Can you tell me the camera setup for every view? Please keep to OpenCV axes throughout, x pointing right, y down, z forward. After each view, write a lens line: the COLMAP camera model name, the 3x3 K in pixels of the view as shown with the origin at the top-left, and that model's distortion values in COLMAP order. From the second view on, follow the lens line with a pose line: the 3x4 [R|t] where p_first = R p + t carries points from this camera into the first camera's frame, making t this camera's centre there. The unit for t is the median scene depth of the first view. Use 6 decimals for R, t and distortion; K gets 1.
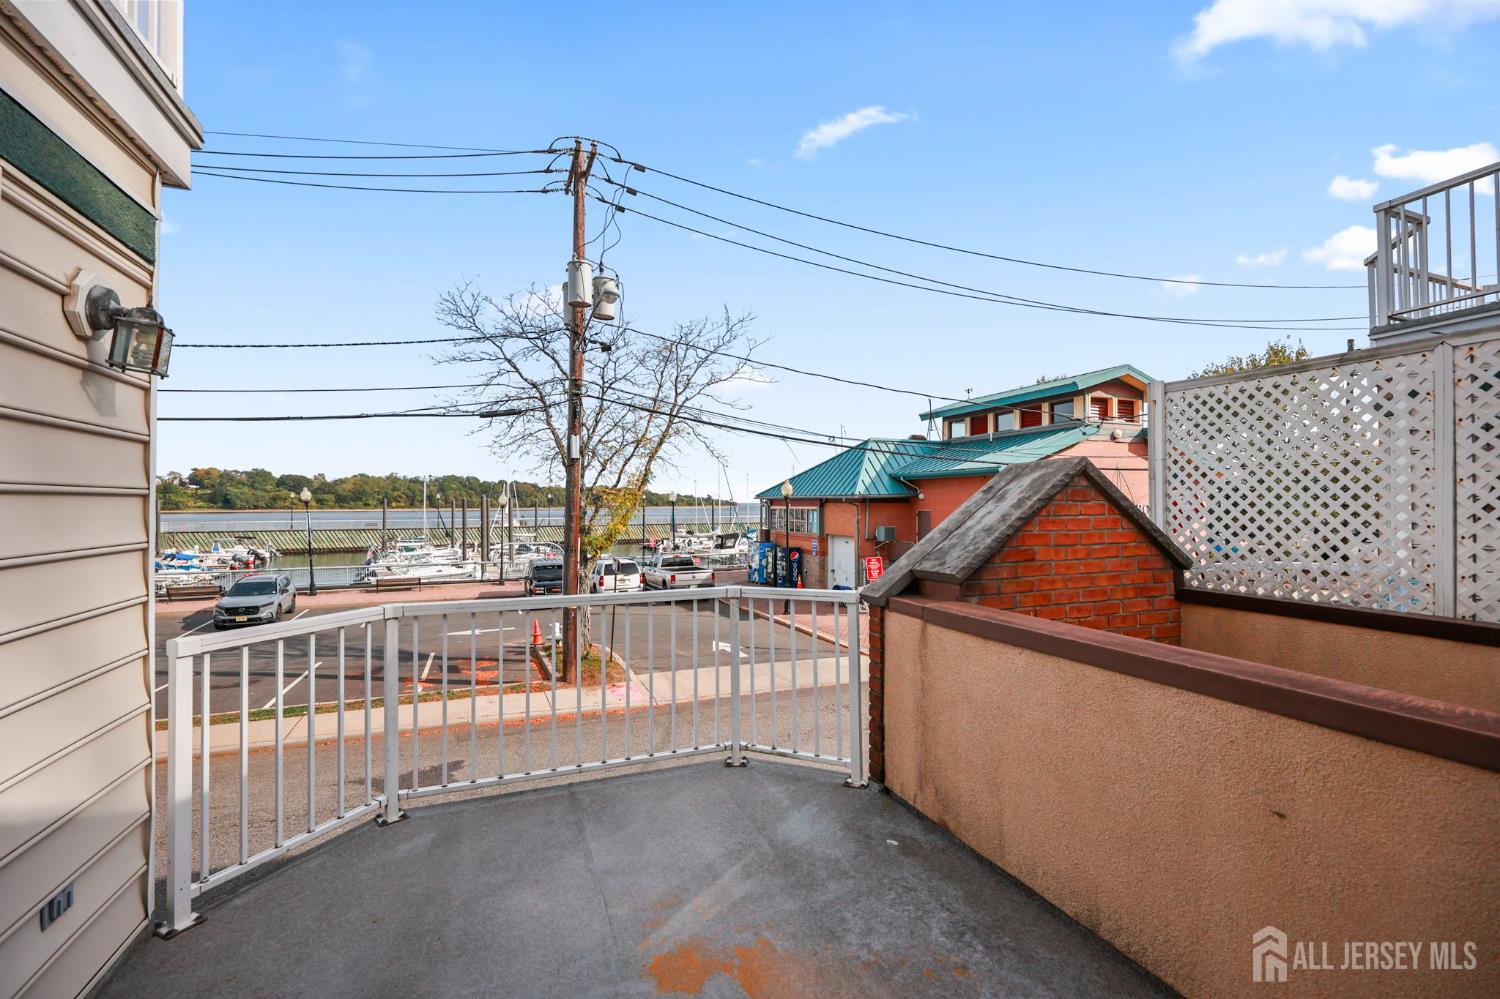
lens RADIAL K [[646.2, 0, 754.5], [0, 646.2, 499.5], [0, 0, 1]] dist [-0.000152, 0.000680]
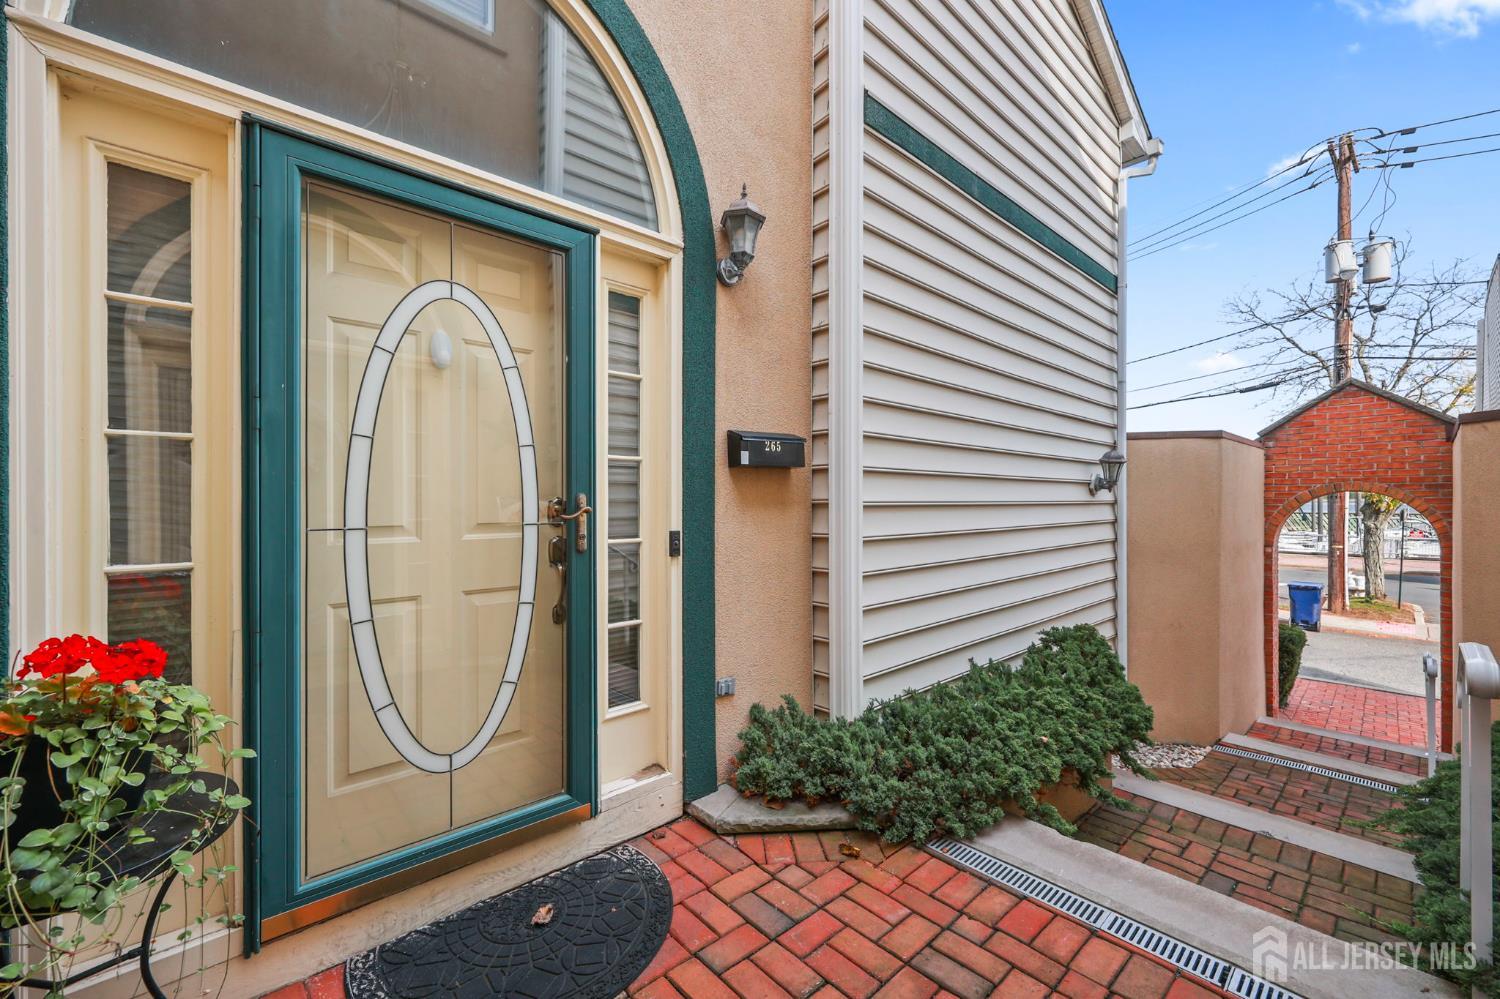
lens RADIAL K [[610.1, 0, 753.5], [0, 610.1, 496.3], [0, 0, 1]] dist [-0.003356, 0.001171]
pose [[0.351559, -0.001474, -0.936165, 0.279569], [0.010008, 0.999948, 0.002184, 0.050668], [0.936112, -0.010137, 0.351555, -0.261808]]
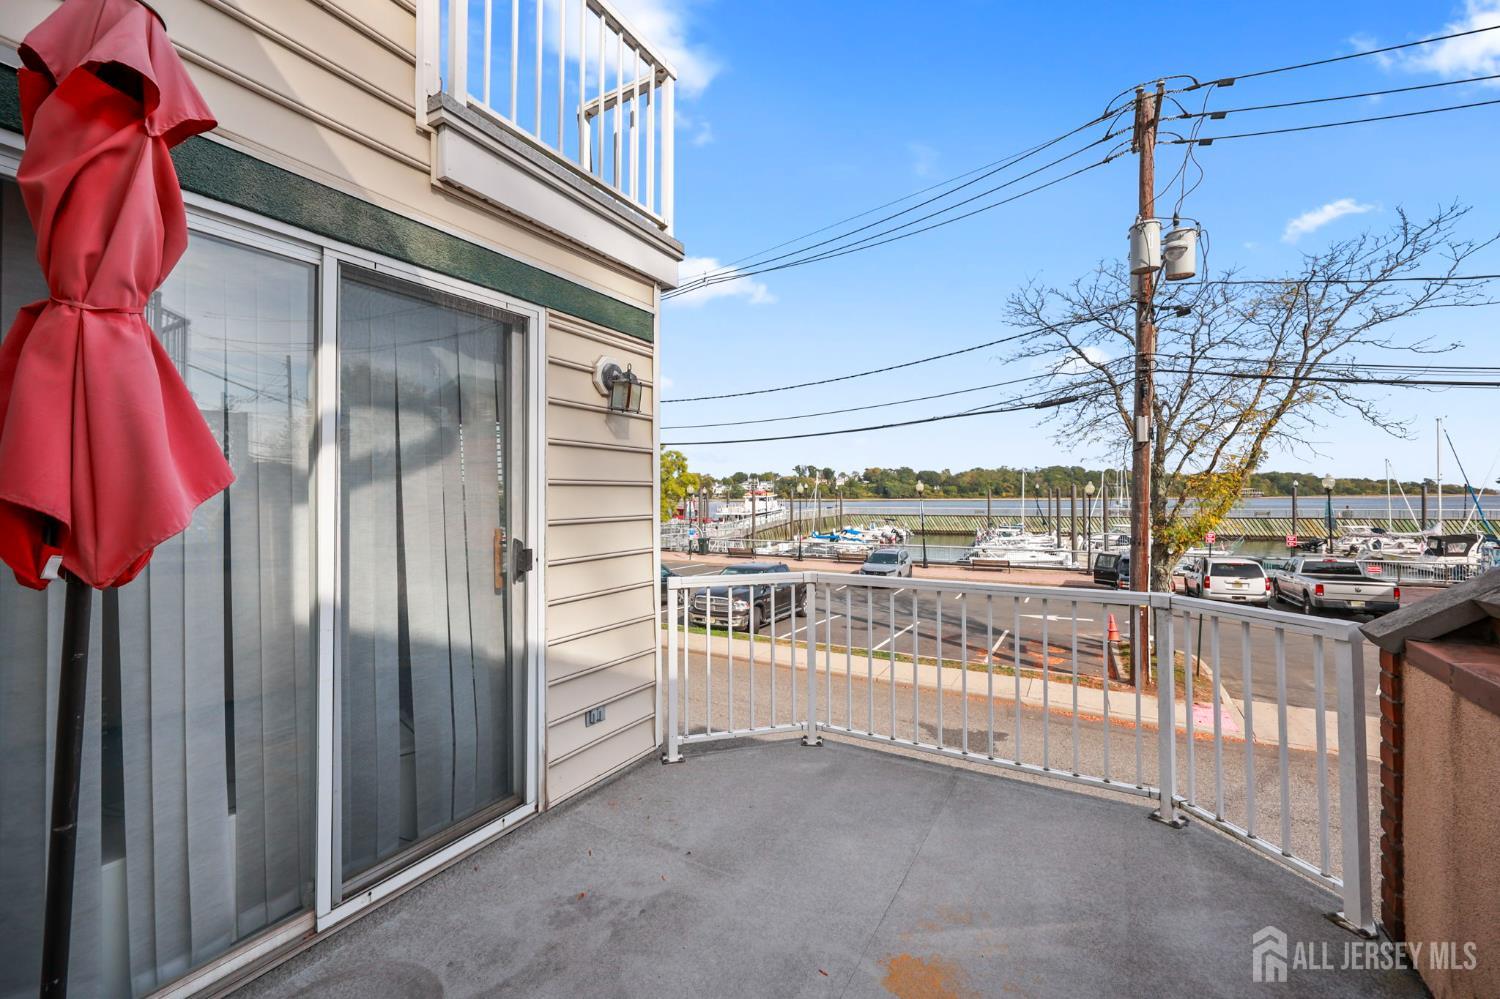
lens RADIAL K [[610.1, 0, 743.6], [0, 610.1, 495.0], [0, 0, 1]] dist [-0.003356, 0.001171]
pose [[0.609354, -0.003073, -0.792892, 0.045453], [0.010400, 0.999937, 0.004118, 0.001328], [0.792830, -0.010755, 0.609348, 0.027608]]
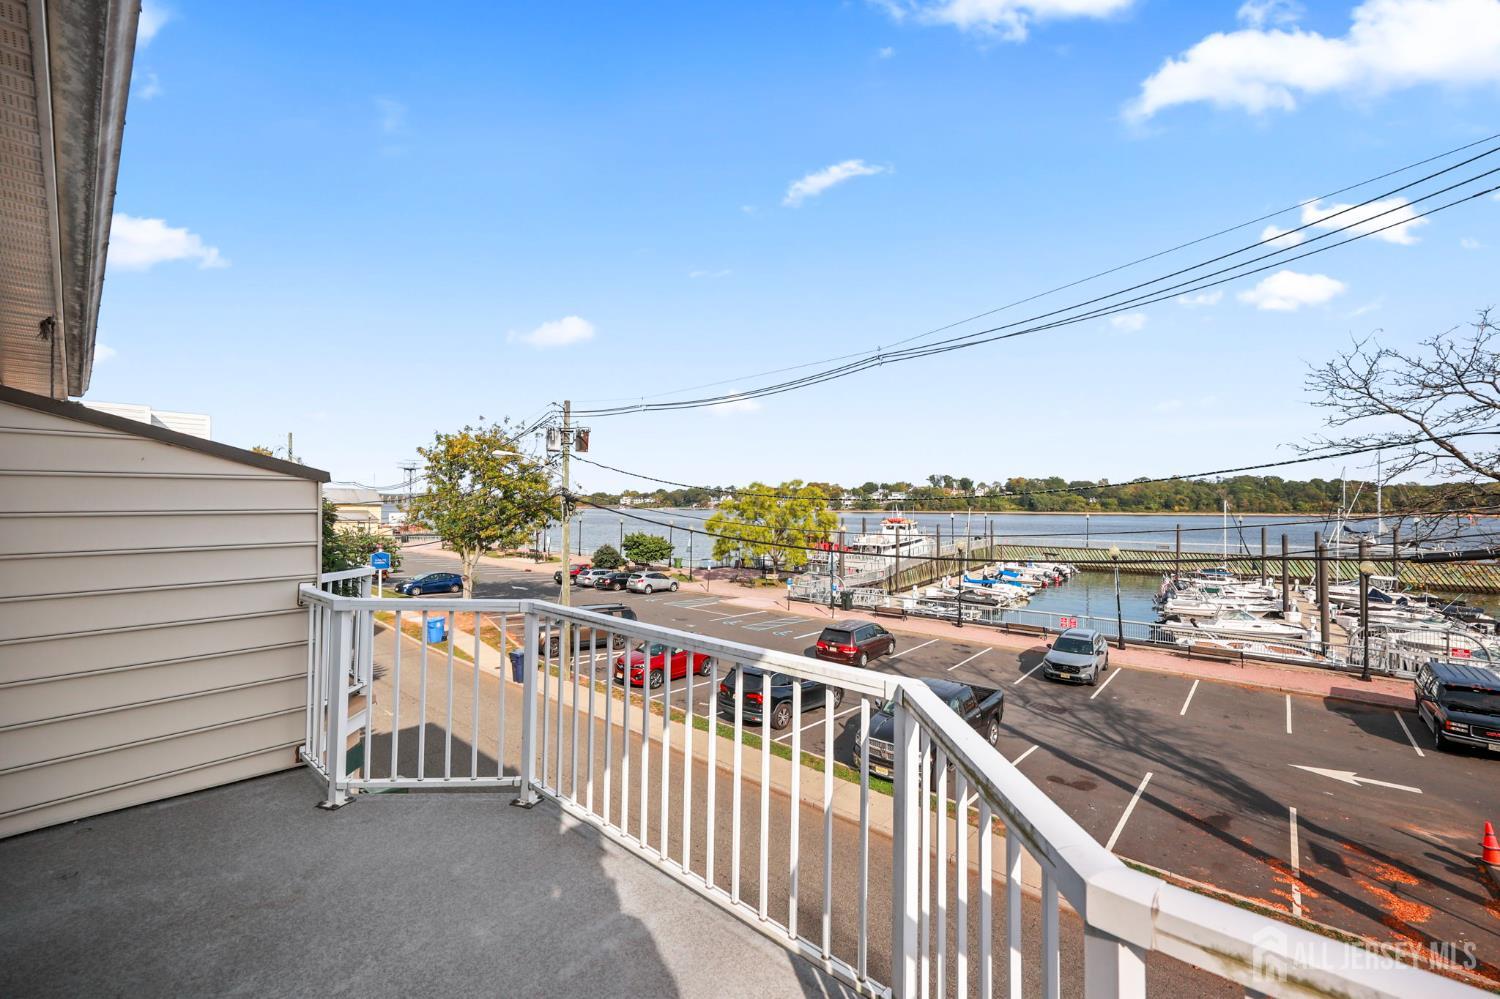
lens RADIAL K [[610.1, 0, 742.8], [0, 610.1, 497.1], [0, 0, 1]] dist [-0.003356, 0.001171]
pose [[0.431834, -0.006407, -0.901930, -0.113154], [0.005833, 0.999974, -0.004310, -0.145852], [0.901934, -0.003400, 0.431860, 0.069093]]
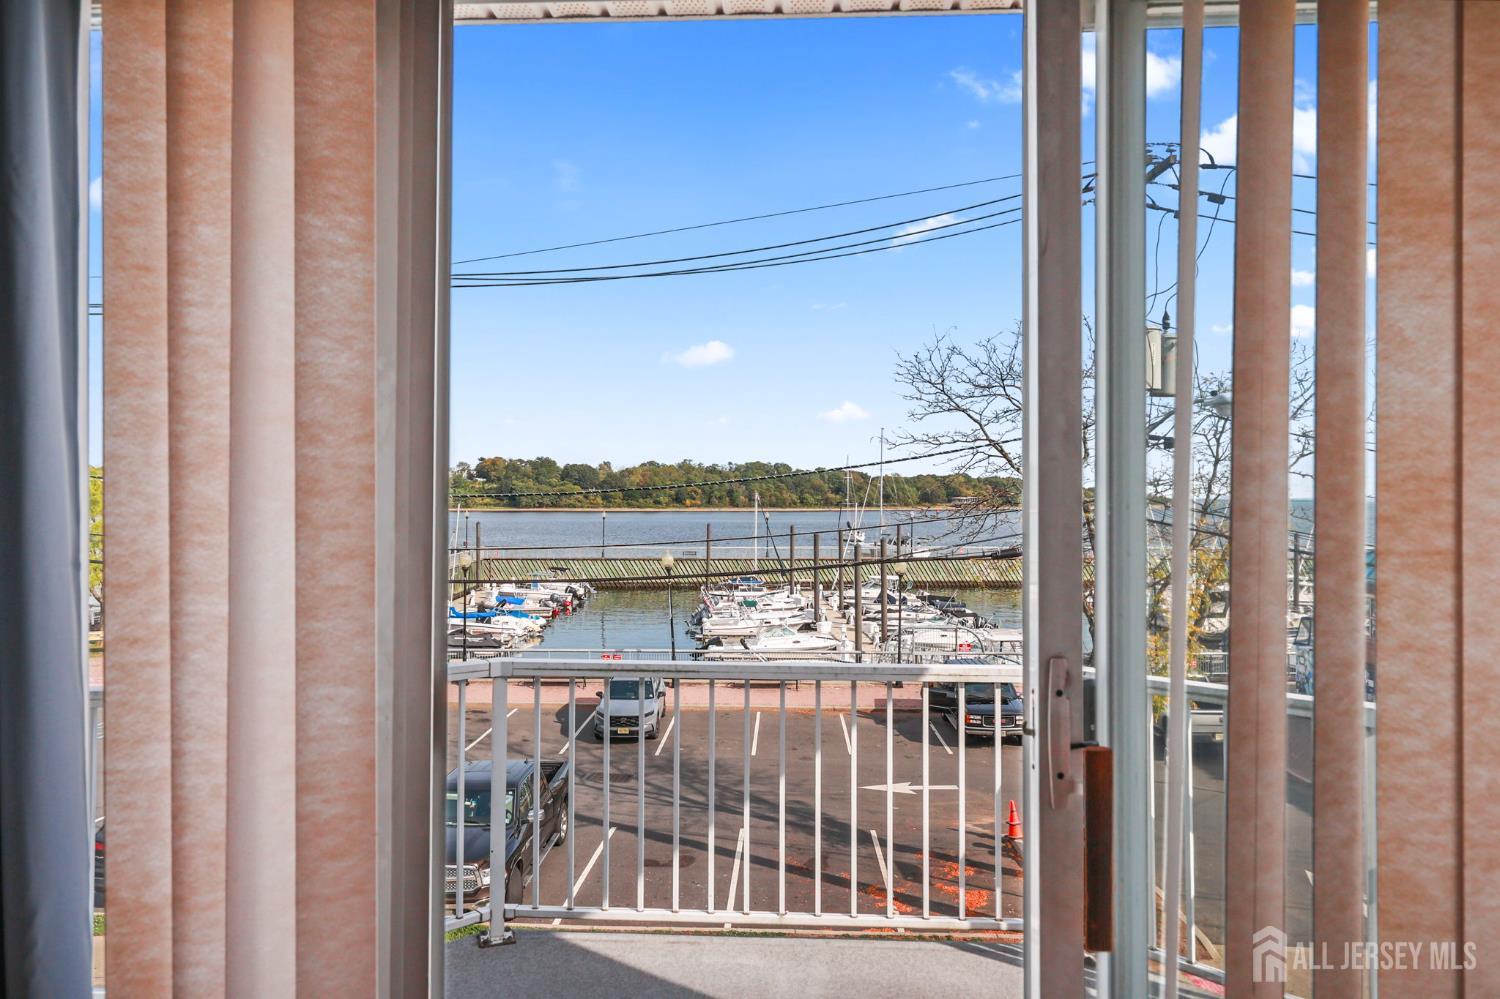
lens RADIAL K [[969.7, 0, 752.0], [0, 969.7, 494.6], [0, 0, 1]] dist [0.008380, 0.000314]
pose [[0.907118, 0.003956, -0.420858, -0.160456], [-0.001080, 0.999974, 0.007070, -0.151653], [0.420875, -0.005959, 0.907099, -0.053639]]
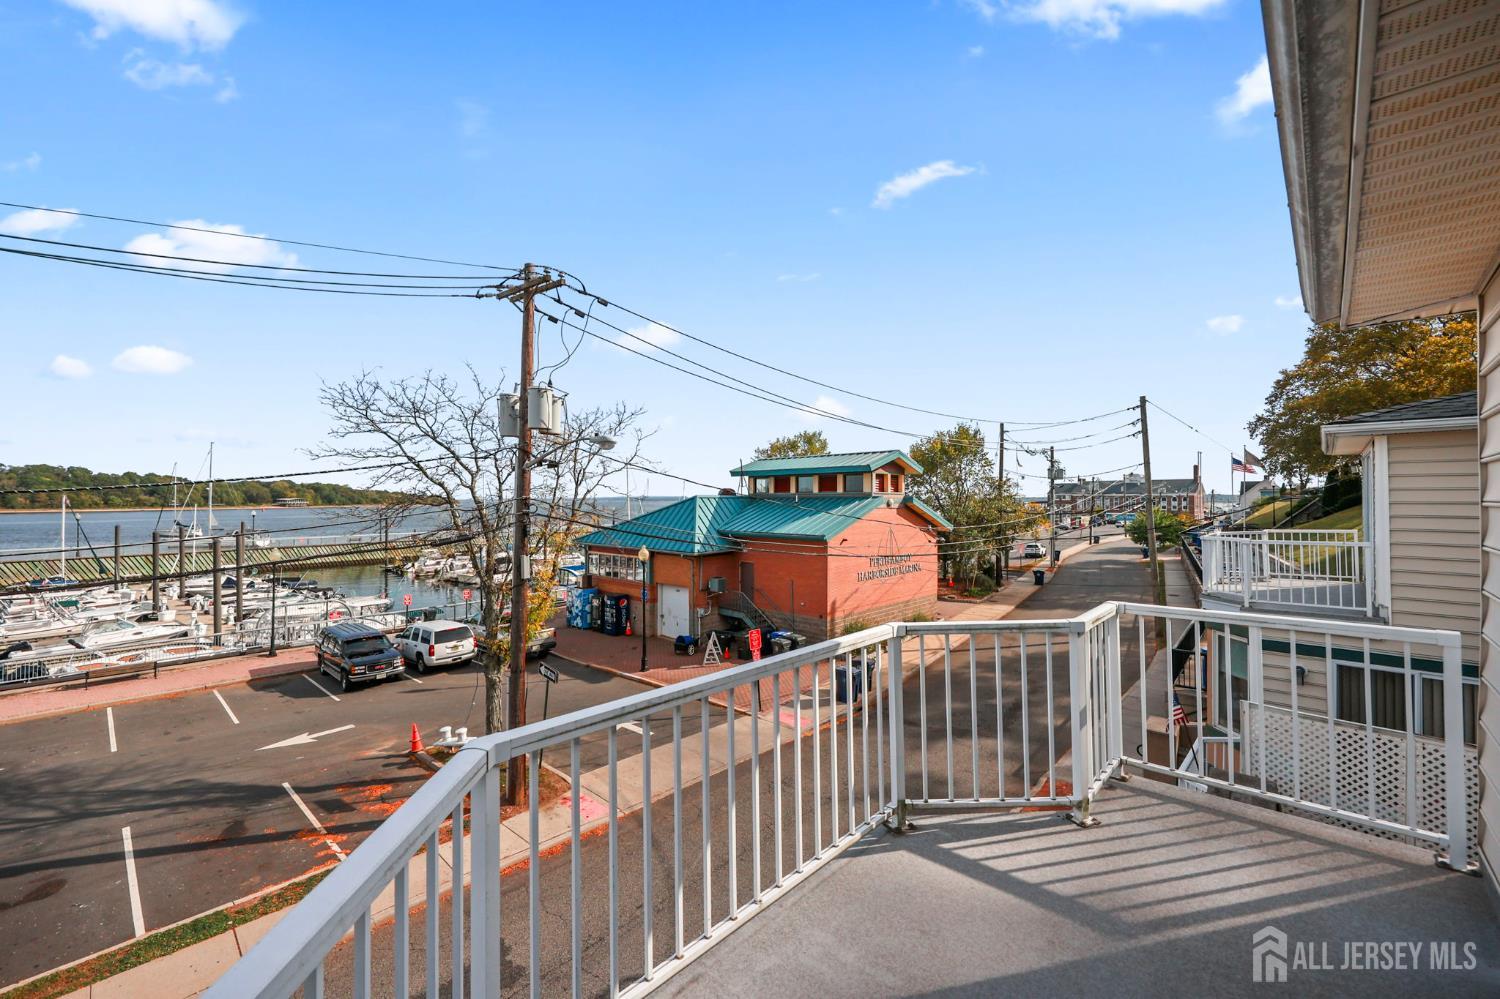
lens RADIAL K [[610.1, 0, 752.4], [0, 610.1, 495.8], [0, 0, 1]] dist [-0.003356, 0.001171]
pose [[0.906117, 0.003900, 0.423010, -0.279440], [-0.005775, 0.999978, 0.003151, -0.152586], [-0.422988, -0.005298, 0.906120, 0.003159]]
